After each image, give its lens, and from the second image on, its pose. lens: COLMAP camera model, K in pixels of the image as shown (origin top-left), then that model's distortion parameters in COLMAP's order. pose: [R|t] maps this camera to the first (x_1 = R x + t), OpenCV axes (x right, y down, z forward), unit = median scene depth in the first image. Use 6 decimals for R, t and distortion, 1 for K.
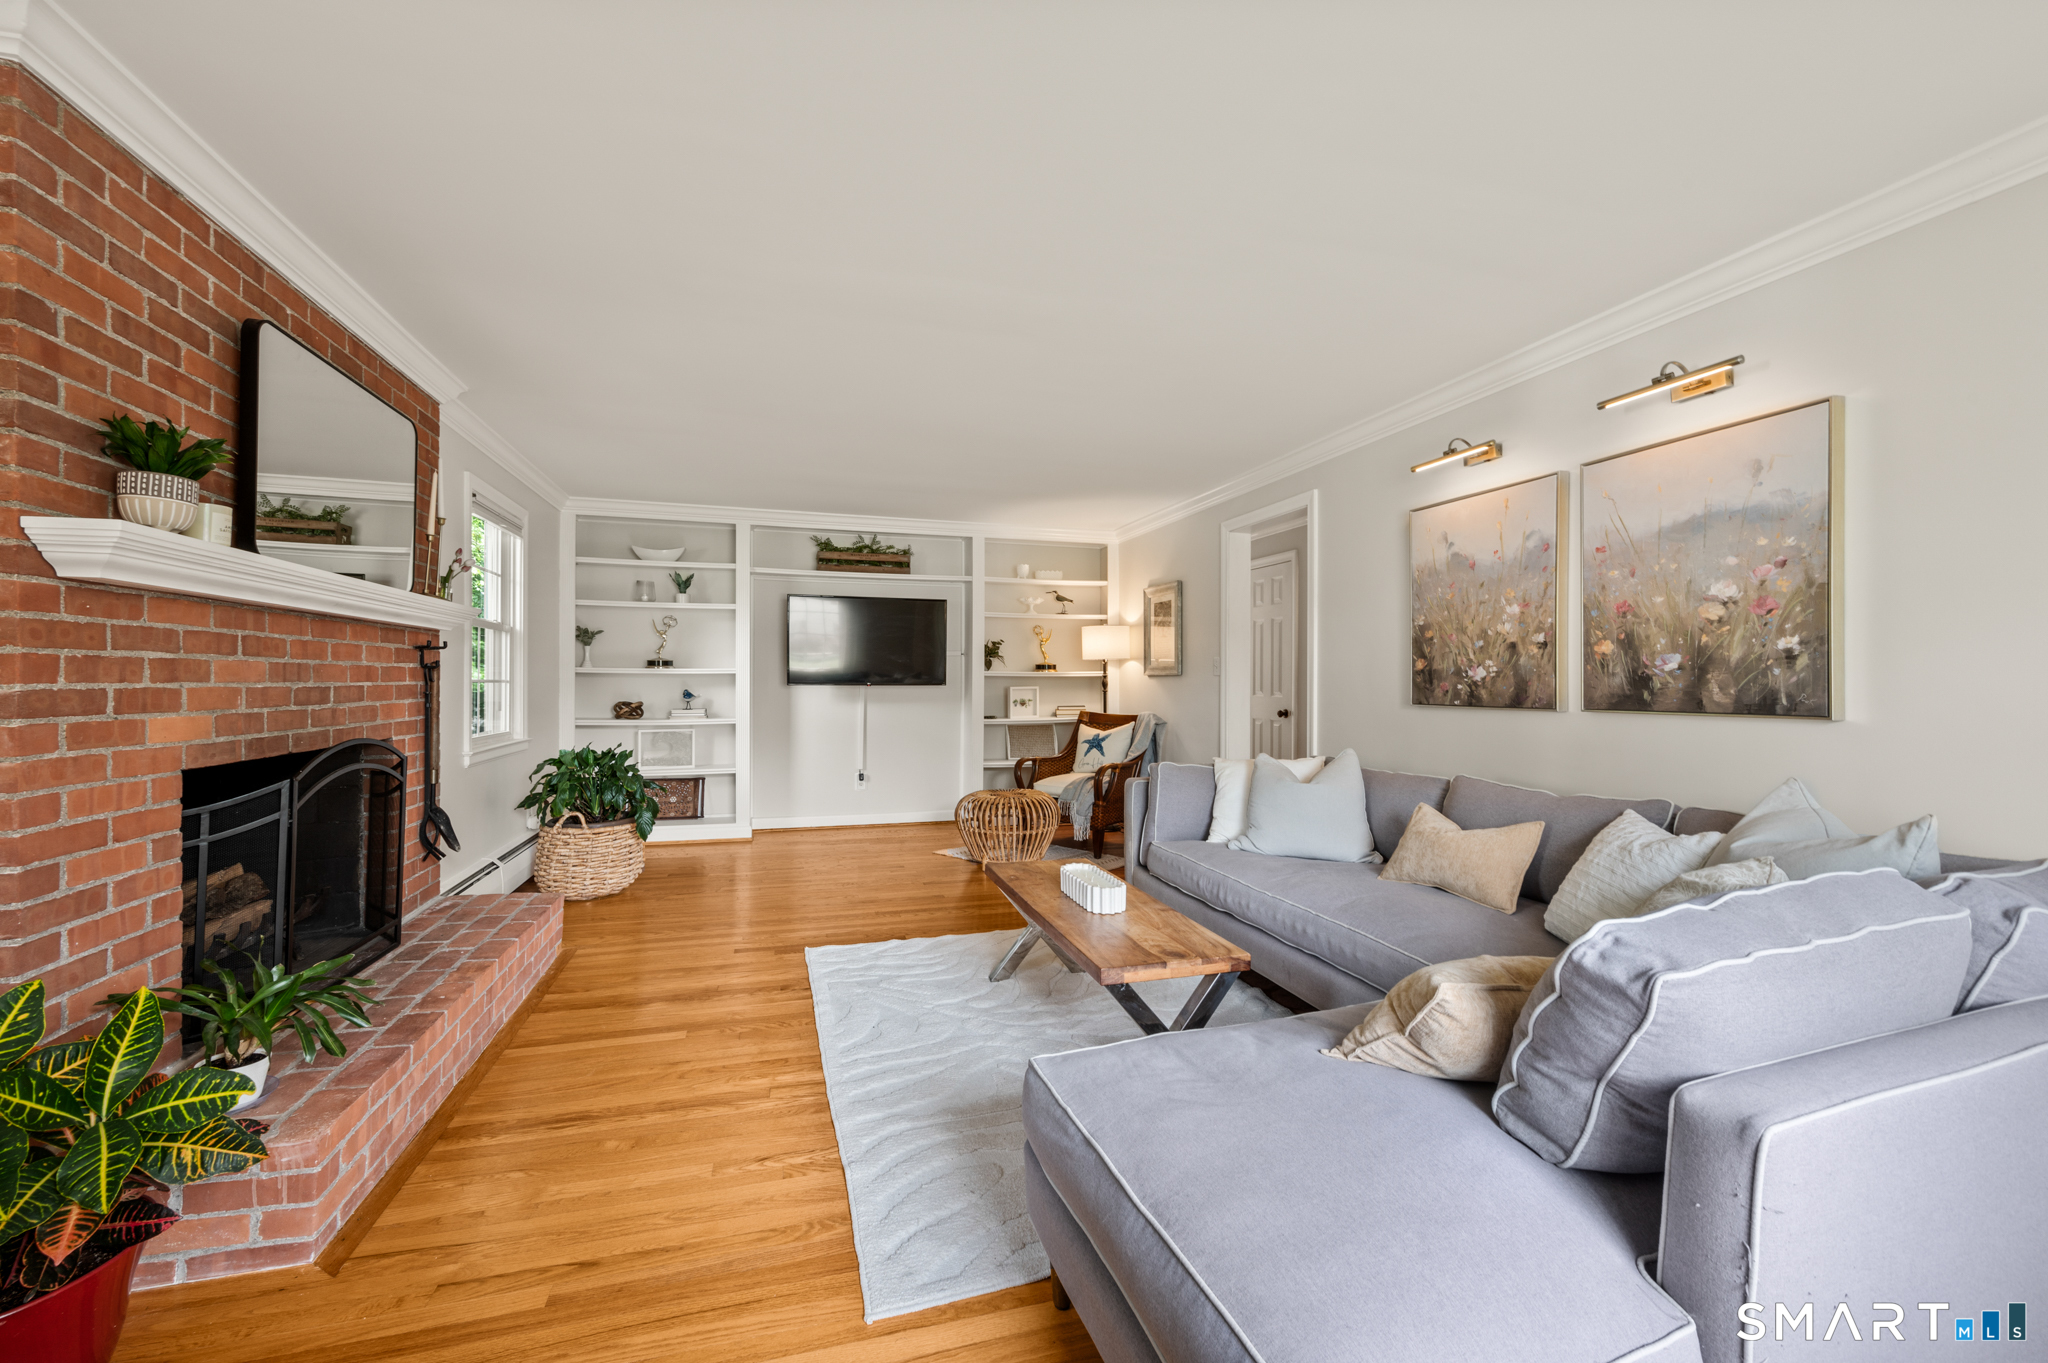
lens RADIAL K [[857.5, 0, 1024.0], [0, 857.5, 681.5], [0, 0, 1]] dist [0.010740, -0.000135]
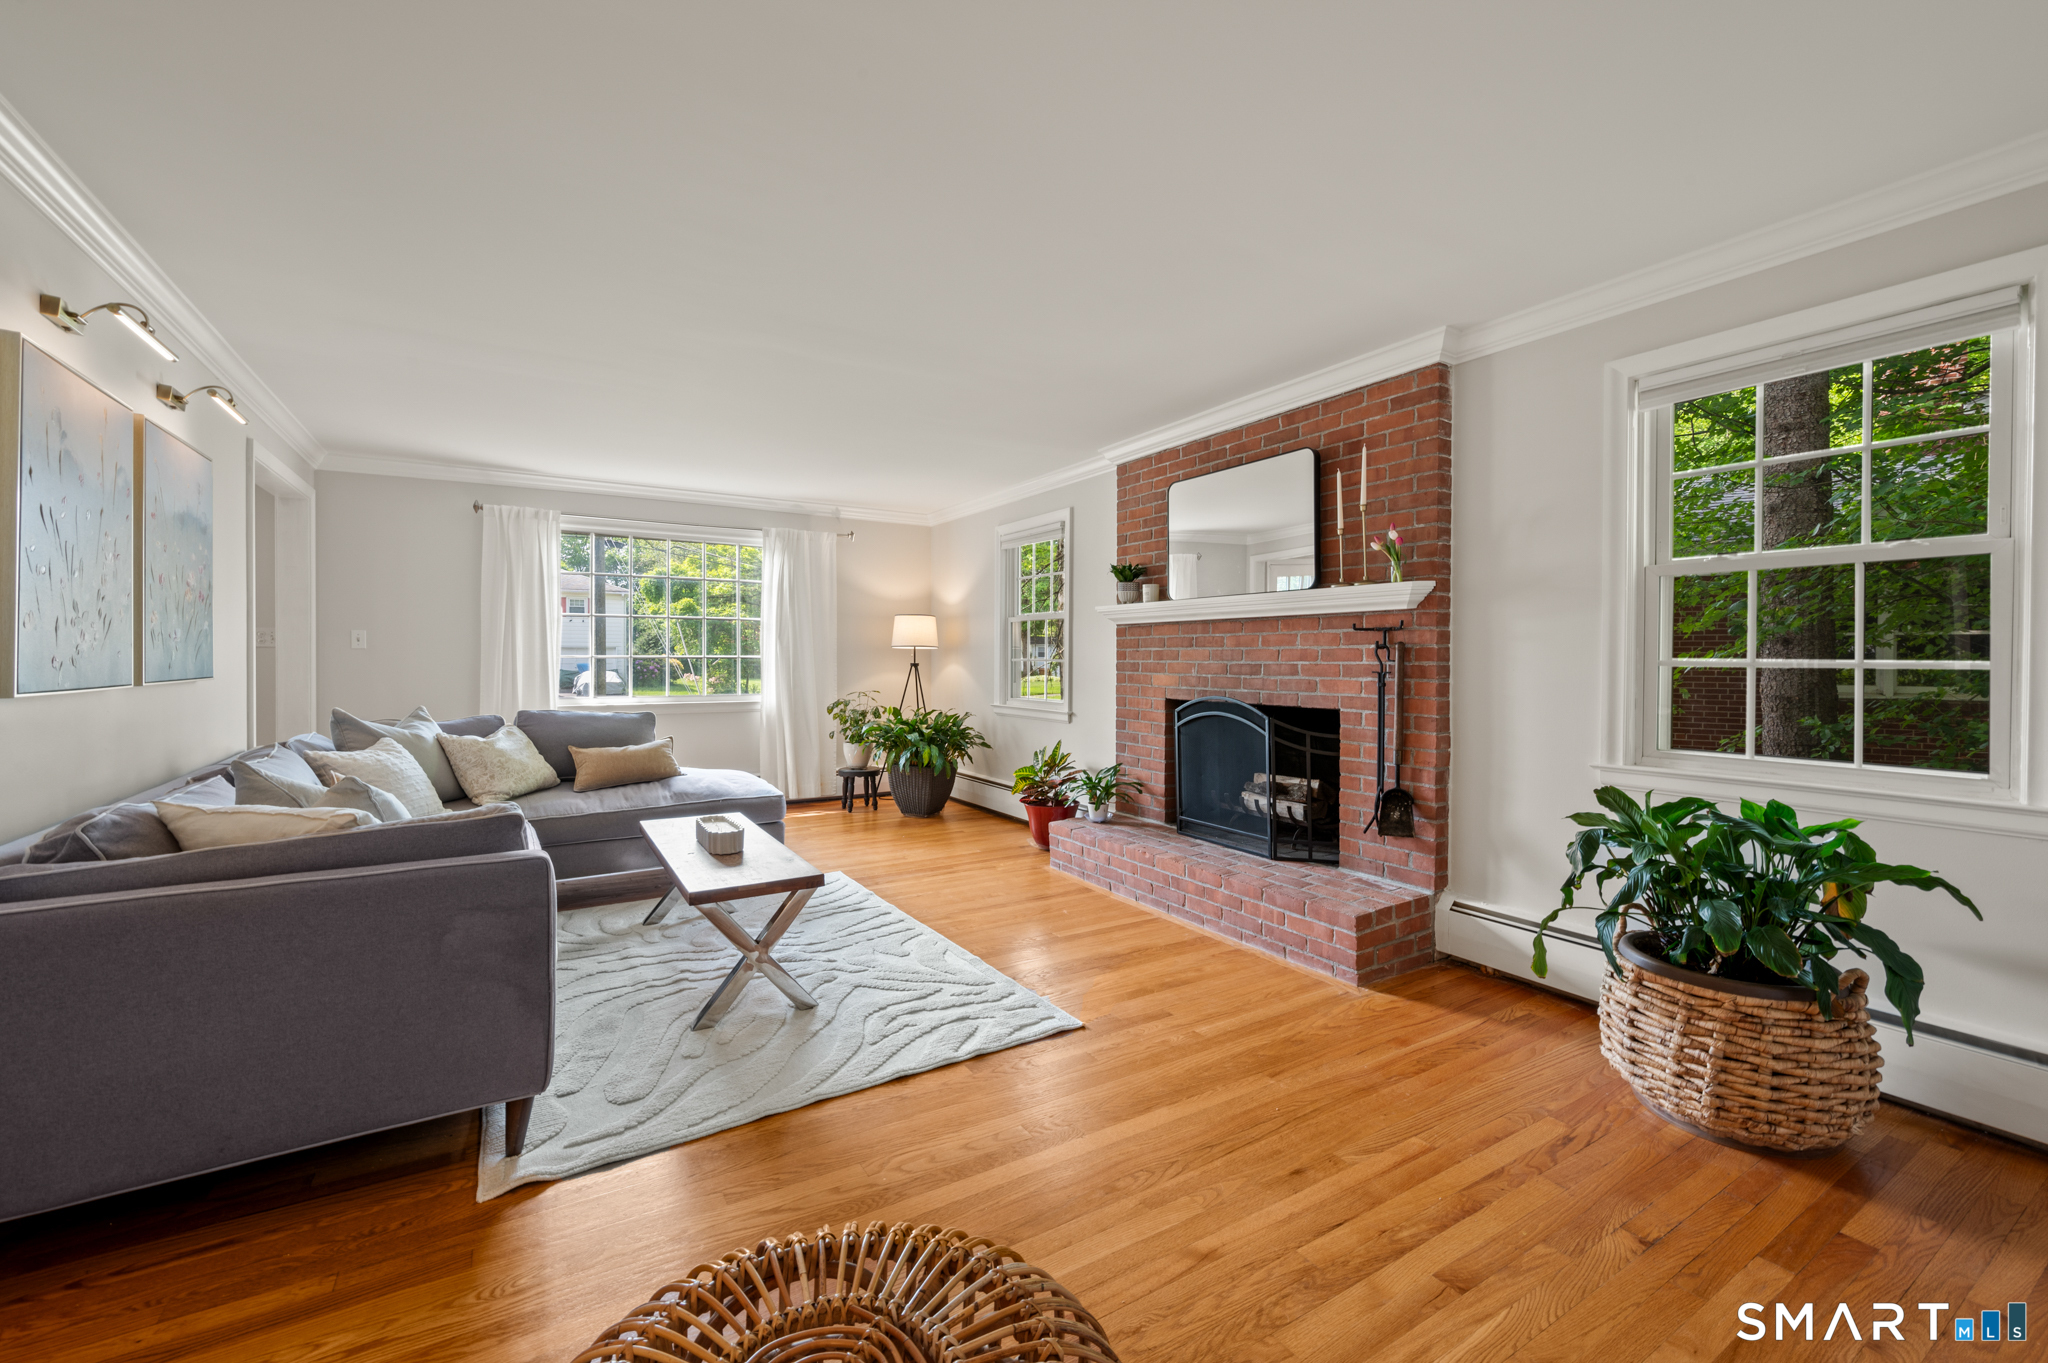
lens RADIAL K [[829.0, 0, 1027.5], [0, 829.0, 674.2], [0, 0, 1]] dist [-0.001833, -0.000024]
pose [[-0.962862, -0.000830, -0.269993, -0.017981], [-0.006334, 0.999790, 0.019514, -0.001639], [0.269920, 0.020500, -0.962665, 1.912121]]
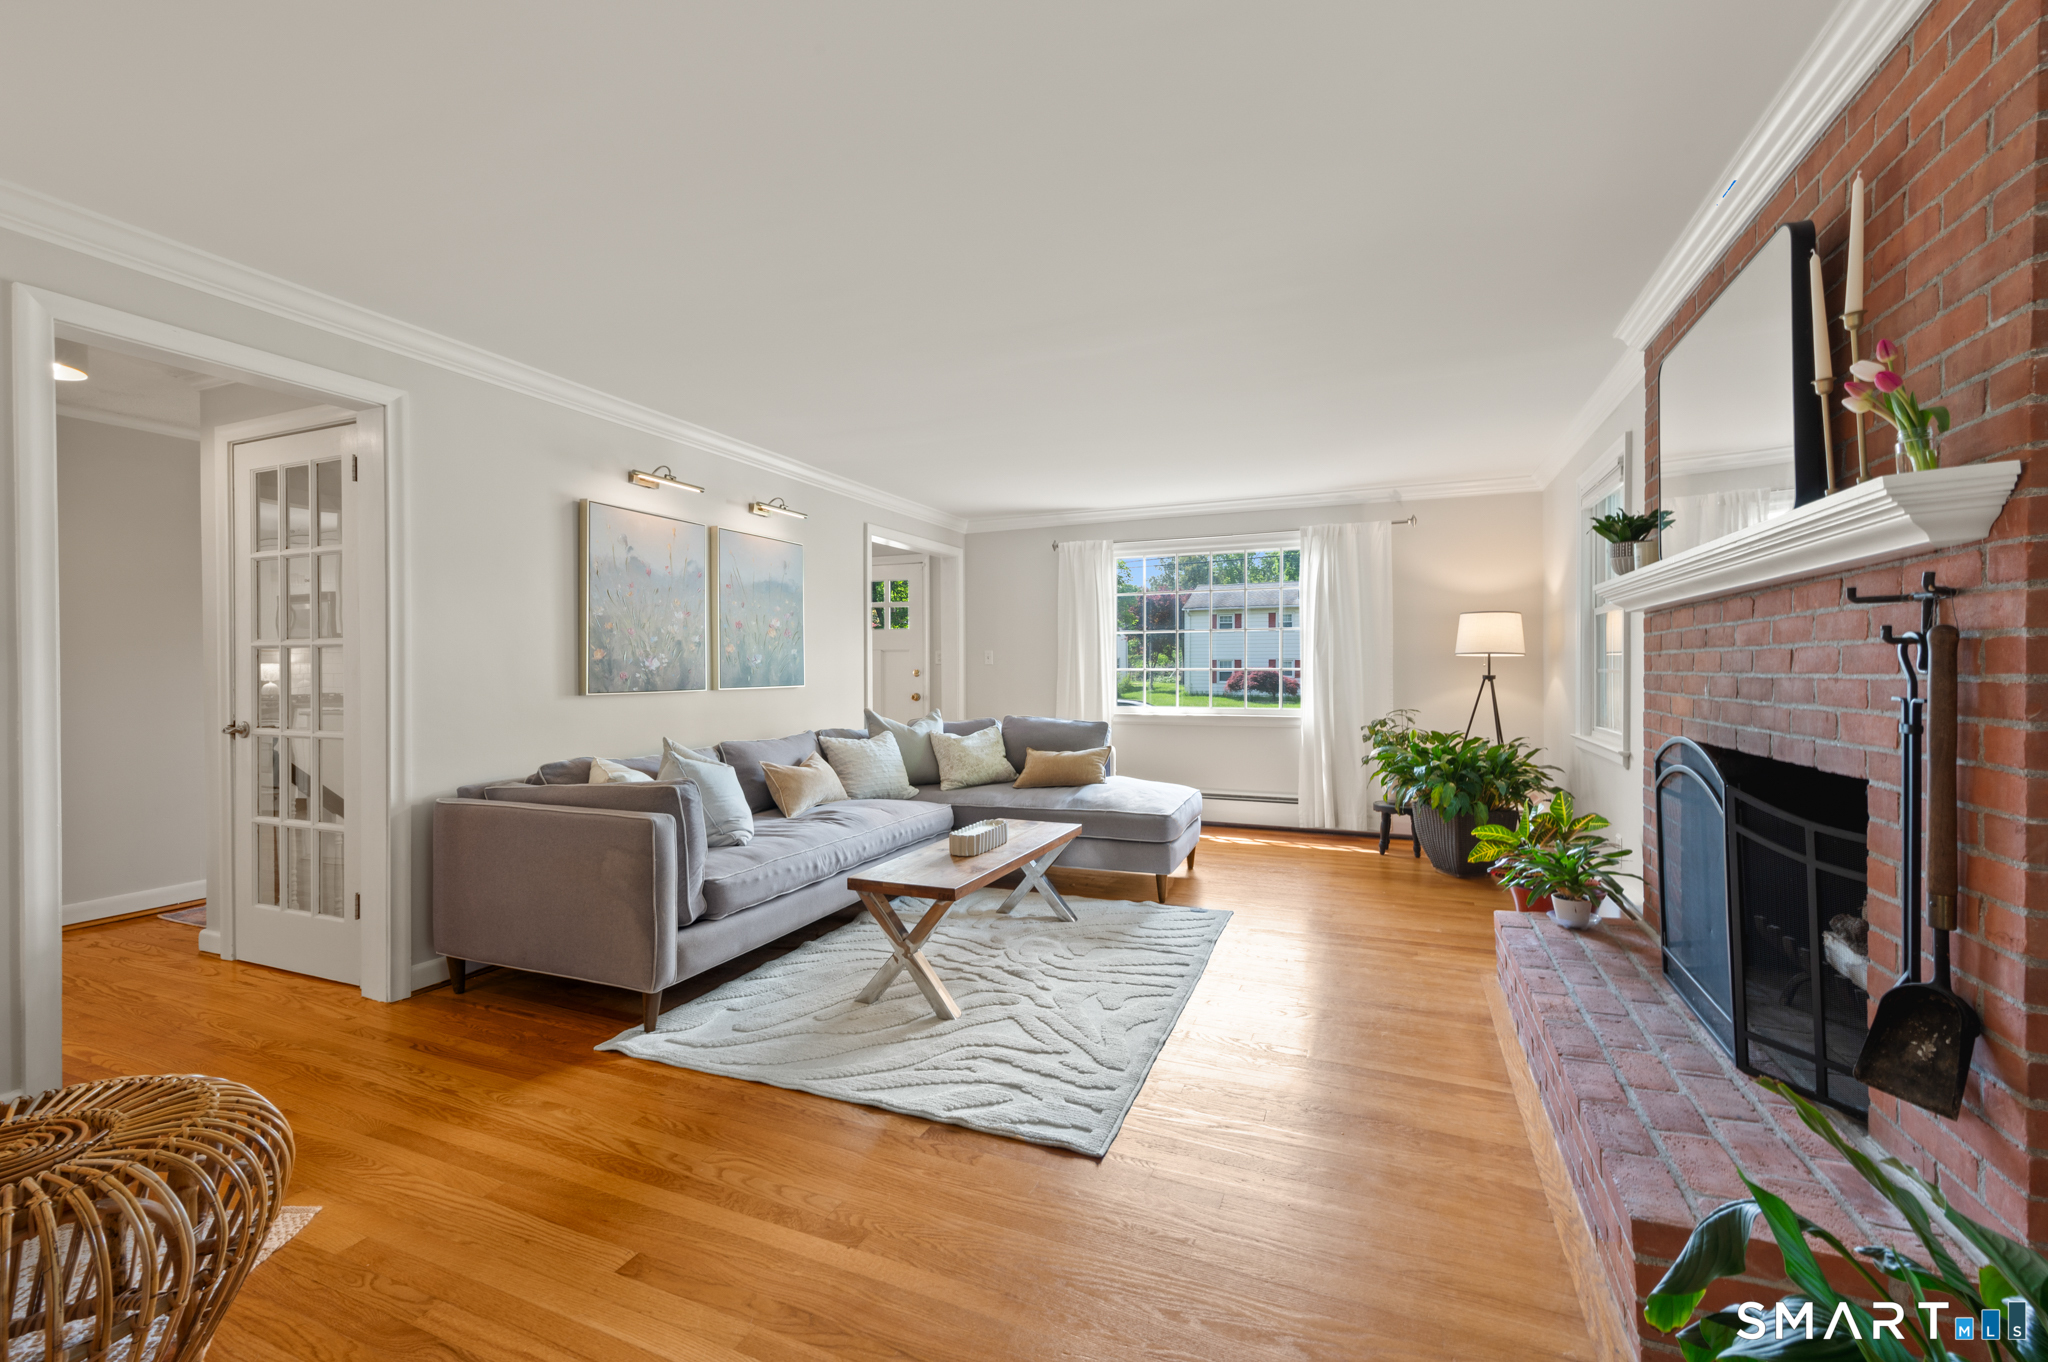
lens RADIAL K [[857.5, 0, 1024.0], [0, 857.5, 681.0], [0, 0, 1]] dist [0.010740, -0.000135]
pose [[-0.780098, -0.008637, 0.625598, -0.649683], [0.001660, 0.999873, 0.015874, -0.003780], [-0.625655, 0.013422, -0.779984, 1.674807]]
